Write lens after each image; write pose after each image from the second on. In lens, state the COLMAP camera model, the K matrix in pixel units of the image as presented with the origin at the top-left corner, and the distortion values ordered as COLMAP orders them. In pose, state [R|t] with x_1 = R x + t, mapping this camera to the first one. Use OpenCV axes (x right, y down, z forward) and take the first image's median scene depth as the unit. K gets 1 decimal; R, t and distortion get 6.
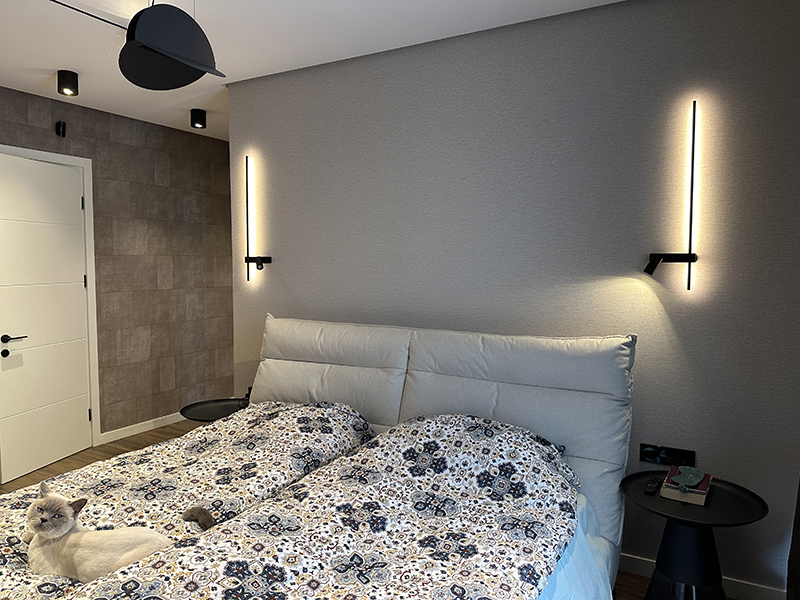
lens RADIAL K [[558.9, 0, 397.1], [0, 558.9, 291.6], [0, 0, 1]] dist [0.115657, -0.185940]
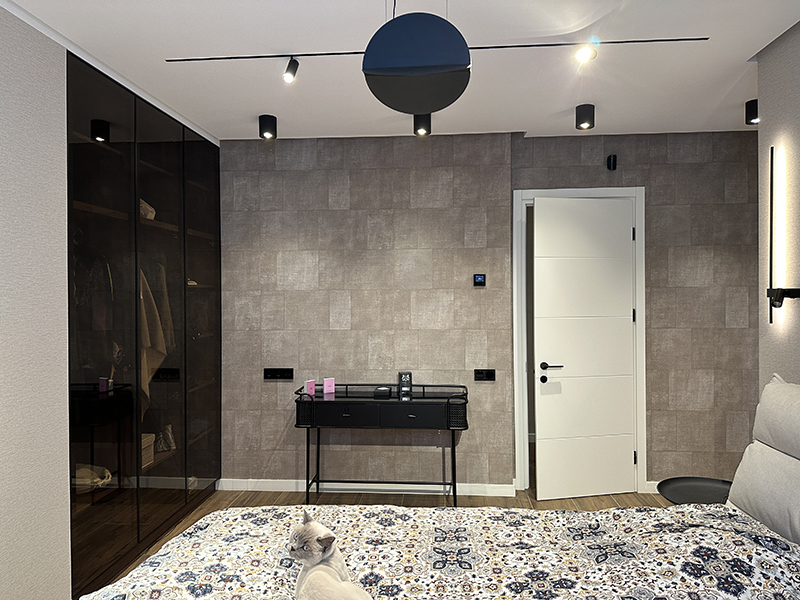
lens RADIAL K [[565.1, 0, 399.2], [0, 565.1, 296.3], [0, 0, 1]] dist [-0.044482, 0.036507]
pose [[0.409433, -0.004623, -0.912329, 0.152775], [-0.039277, 0.998971, -0.022689, -0.014149], [0.911494, 0.045123, 0.408830, 0.265642]]
